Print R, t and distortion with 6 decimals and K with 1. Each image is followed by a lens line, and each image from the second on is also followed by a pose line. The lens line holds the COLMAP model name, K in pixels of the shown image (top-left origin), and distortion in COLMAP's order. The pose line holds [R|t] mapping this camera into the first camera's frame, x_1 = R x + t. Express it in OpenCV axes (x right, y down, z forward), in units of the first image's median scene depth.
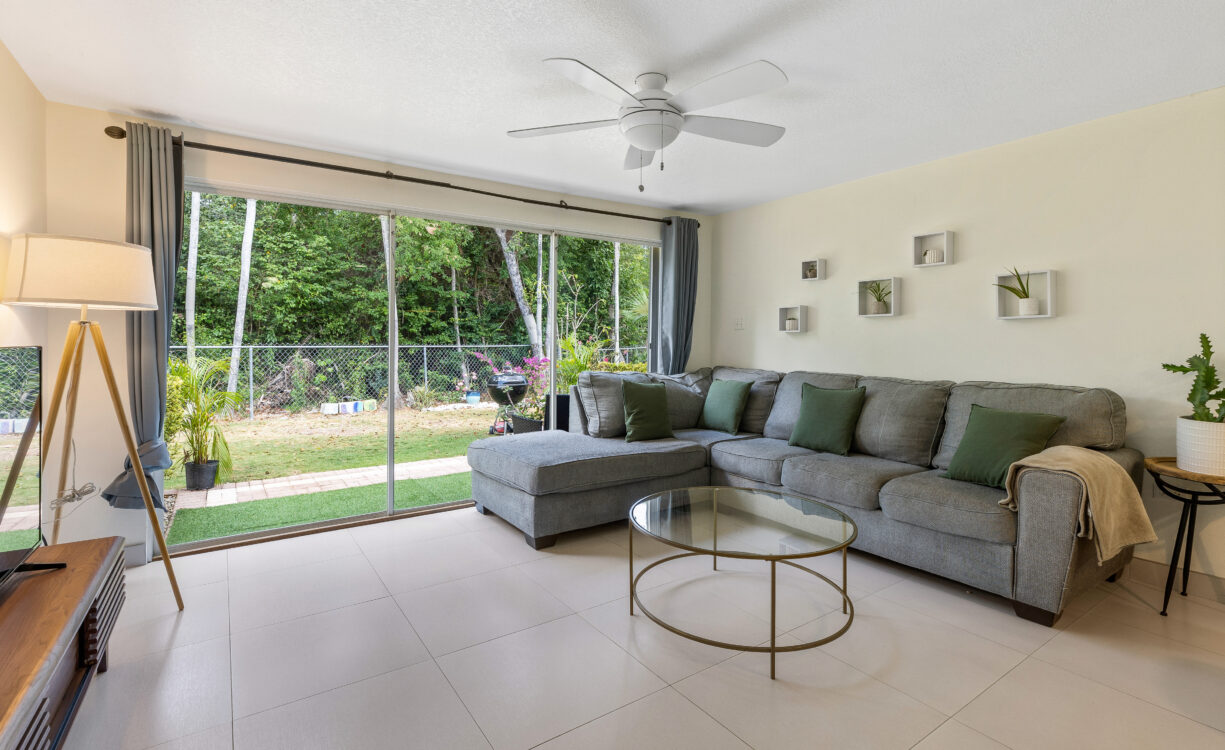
lens RADIAL K [[564.3, 0, 614.7], [0, 564.3, 352.7], [0, 0, 1]] dist [0.001435, 0.000394]
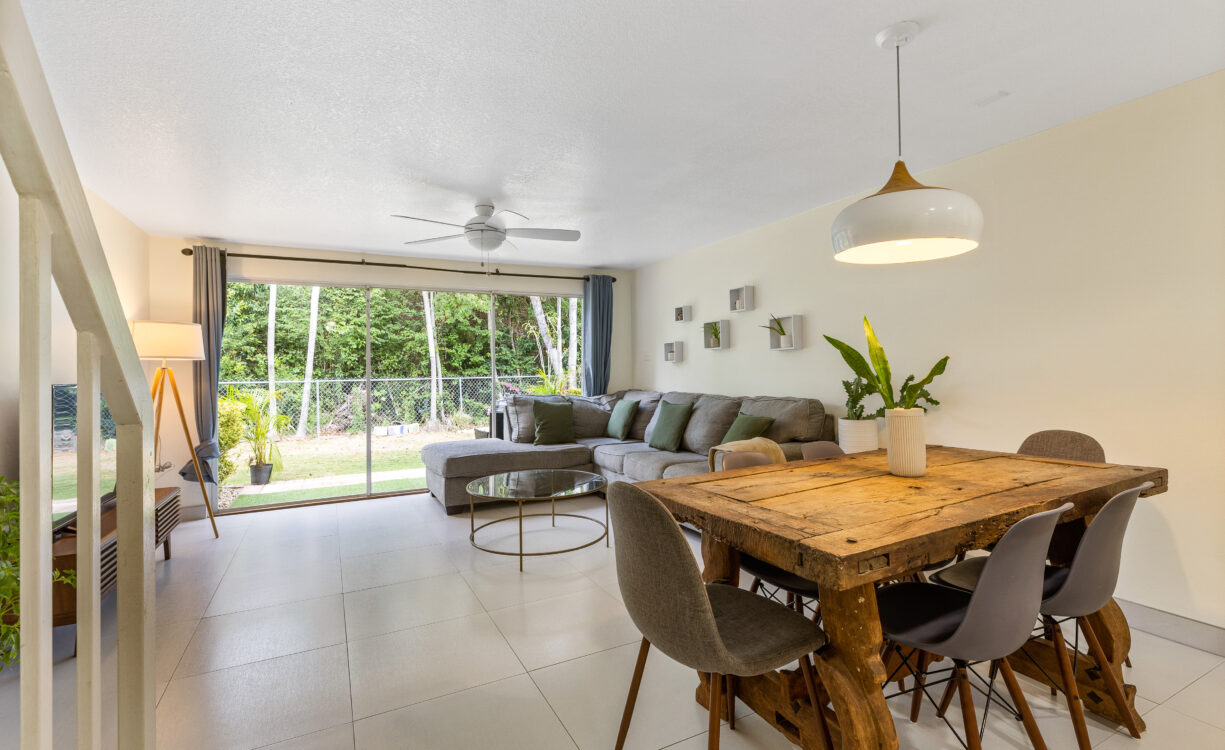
lens RADIAL K [[543.1, 0, 608.7], [0, 543.1, 368.4], [0, 0, 1]] dist [-0.000427, -0.000159]
pose [[0.992310, -0.020795, -0.122018, 0.125827], [0.017881, 0.999529, -0.024926, 0.002702], [0.122479, 0.022553, 0.992215, -0.099177]]
